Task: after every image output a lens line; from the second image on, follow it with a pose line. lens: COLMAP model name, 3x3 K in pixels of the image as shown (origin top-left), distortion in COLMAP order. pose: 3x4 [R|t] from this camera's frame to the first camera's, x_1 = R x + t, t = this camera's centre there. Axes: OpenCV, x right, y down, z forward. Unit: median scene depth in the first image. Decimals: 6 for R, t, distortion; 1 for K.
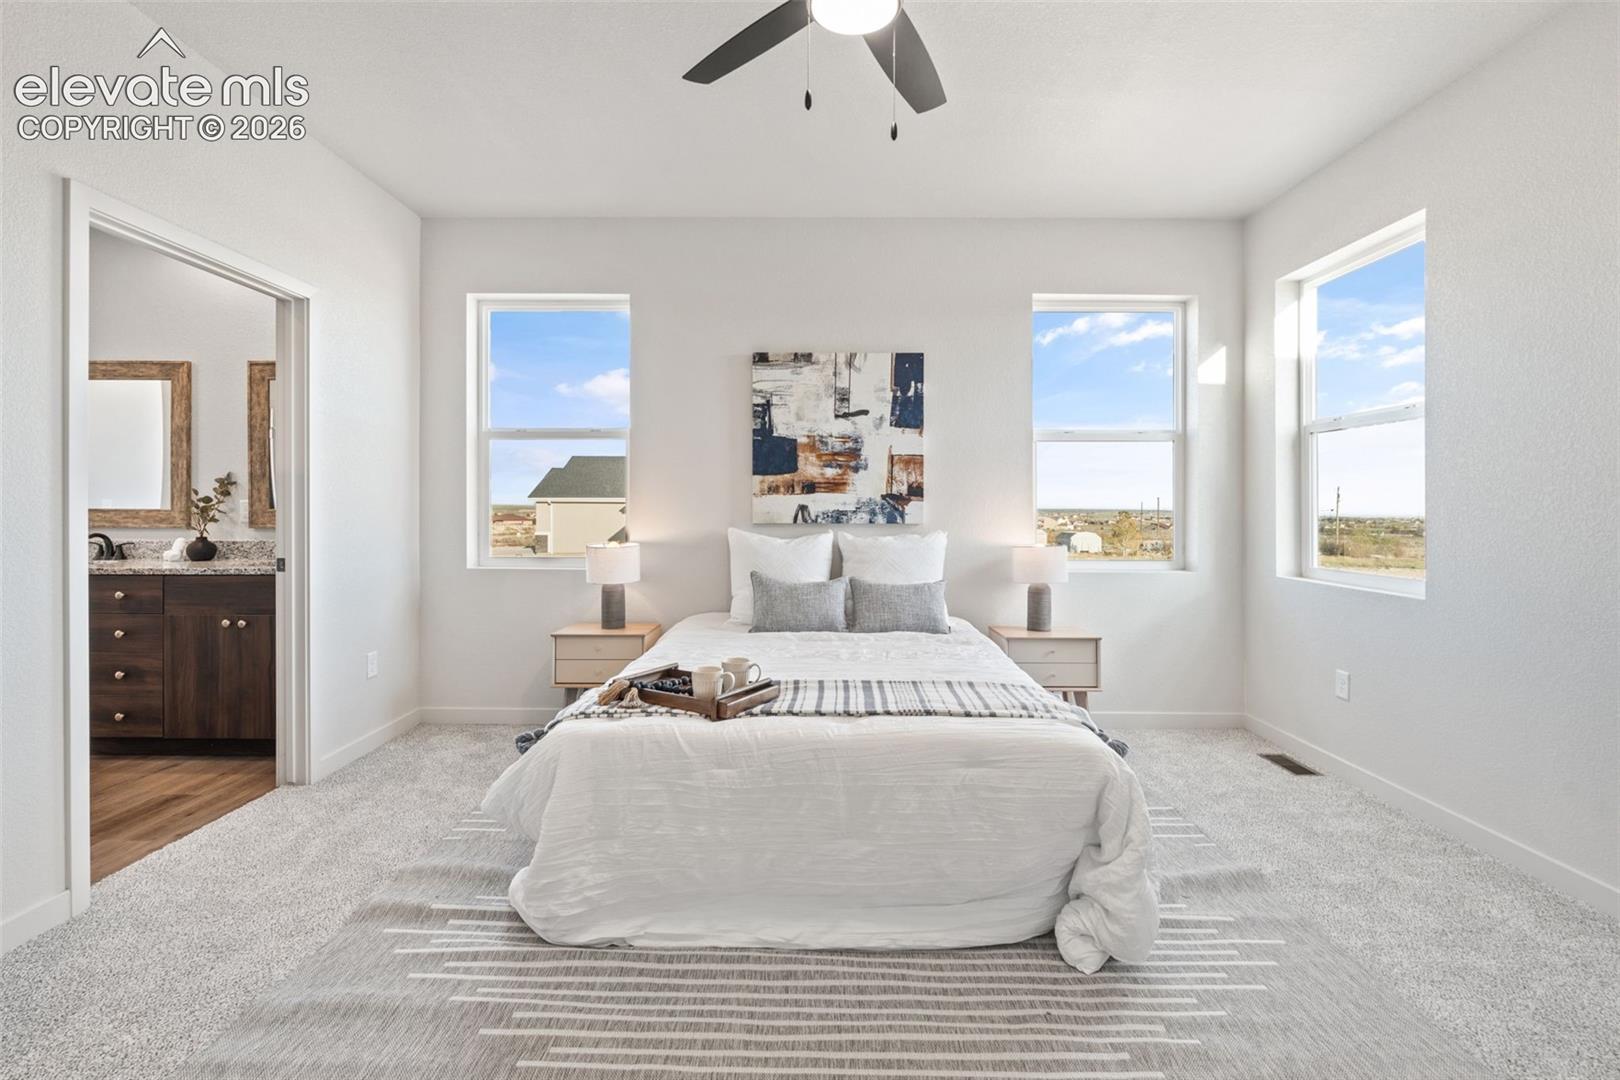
lens RADIAL K [[727.0, 0, 814.9], [0, 727.0, 505.4], [0, 0, 1]] dist [-0.001566, -0.000131]
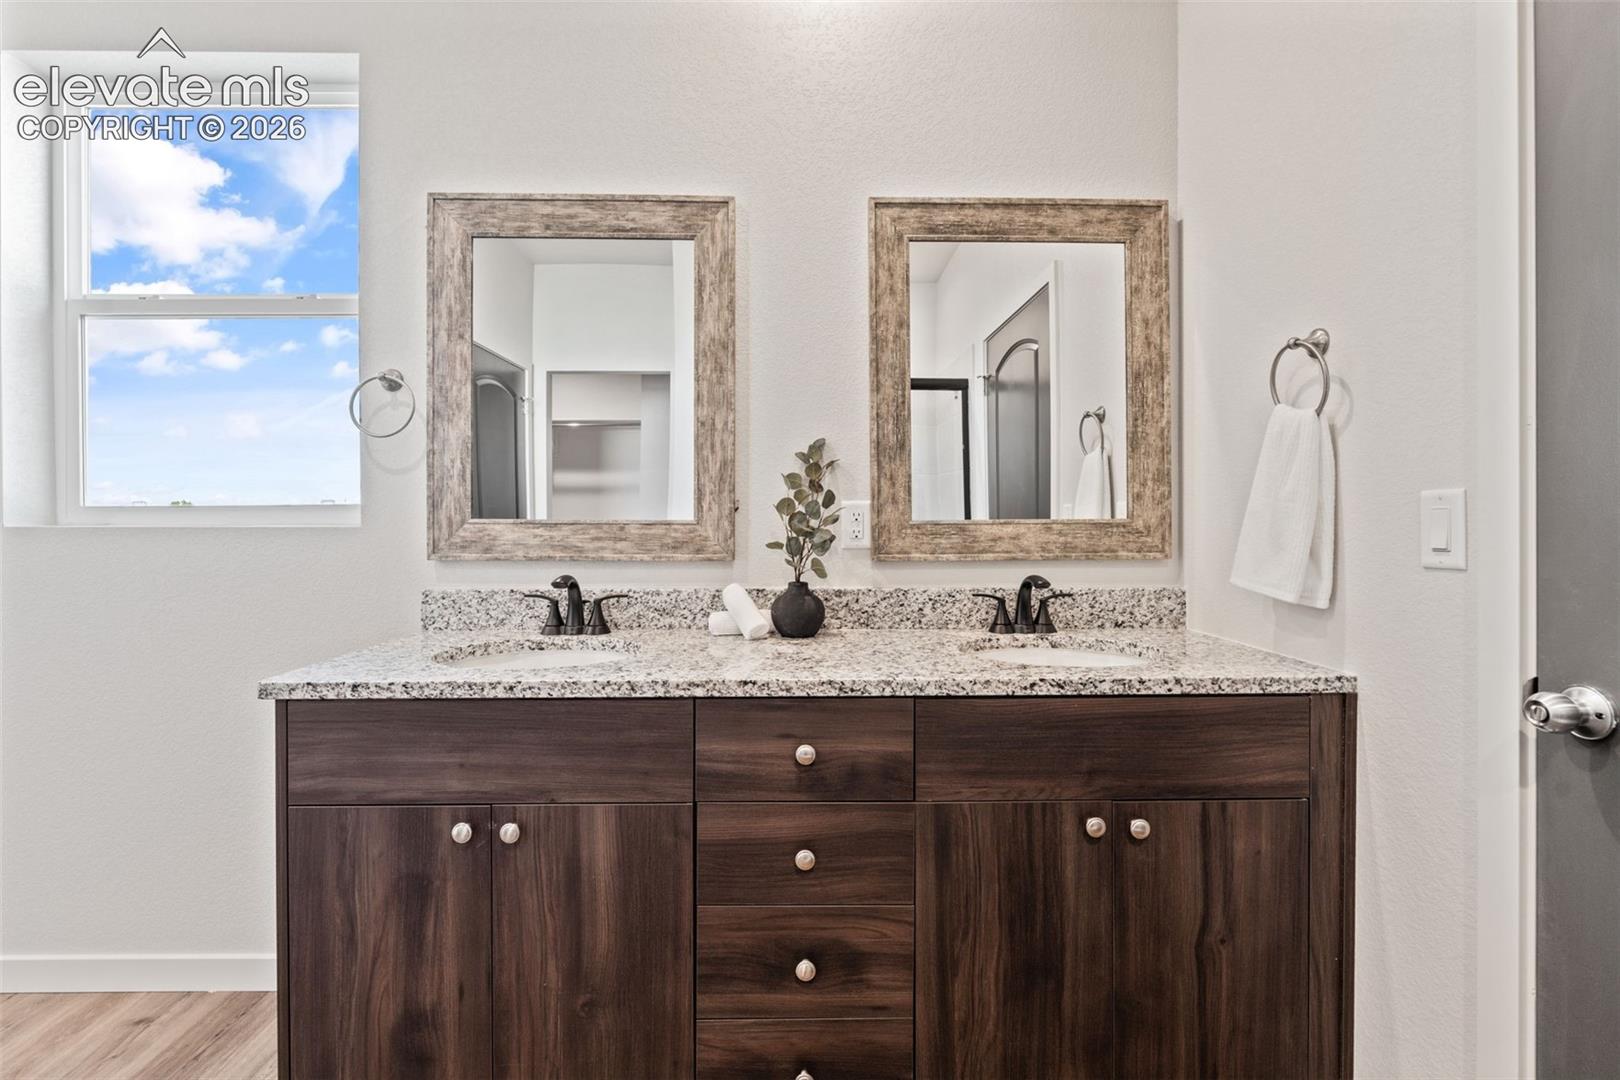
lens RADIAL K [[732.0, 0, 806.9], [0, 732.0, 508.0], [0, 0, 1]] dist [-0.002770, -0.000101]
pose [[0.999493, 0.000598, 0.031841, -0.848938], [-0.000254, 0.999941, -0.010815, 0.002619], [-0.031846, 0.010802, 0.999434, 0.549191]]
